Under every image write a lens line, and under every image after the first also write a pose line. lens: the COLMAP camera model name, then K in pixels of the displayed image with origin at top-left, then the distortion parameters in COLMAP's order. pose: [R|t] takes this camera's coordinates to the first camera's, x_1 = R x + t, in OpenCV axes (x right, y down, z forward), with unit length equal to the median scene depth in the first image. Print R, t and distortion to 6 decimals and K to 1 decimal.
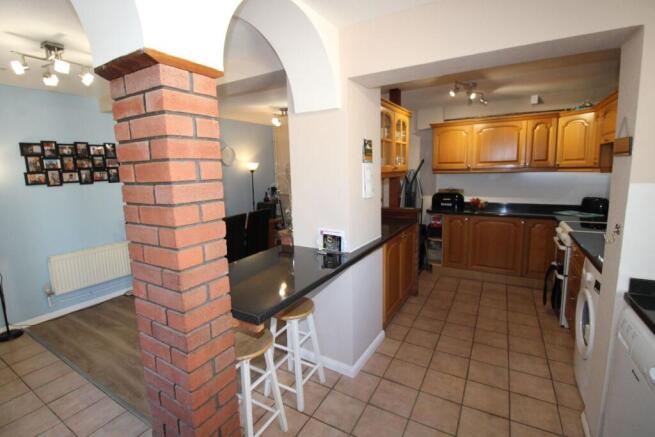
lens RADIAL K [[305.0, 0, 326.8], [0, 305.0, 209.5], [0, 0, 1]] dist [-0.017195, -0.000112]
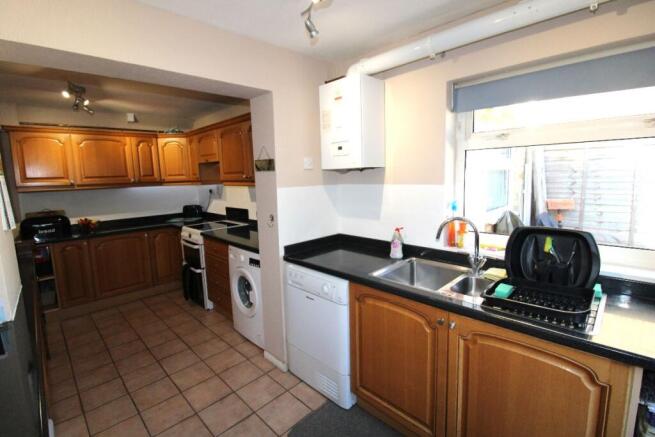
lens RADIAL K [[305.0, 0, 326.8], [0, 305.0, 209.5], [0, 0, 1]] dist [-0.017195, -0.000112]
pose [[0.259063, -0.096229, 0.961055, -0.195466], [0.149967, 0.986965, 0.058398, -0.011576], [-0.954147, 0.128998, 0.270117, 0.124939]]
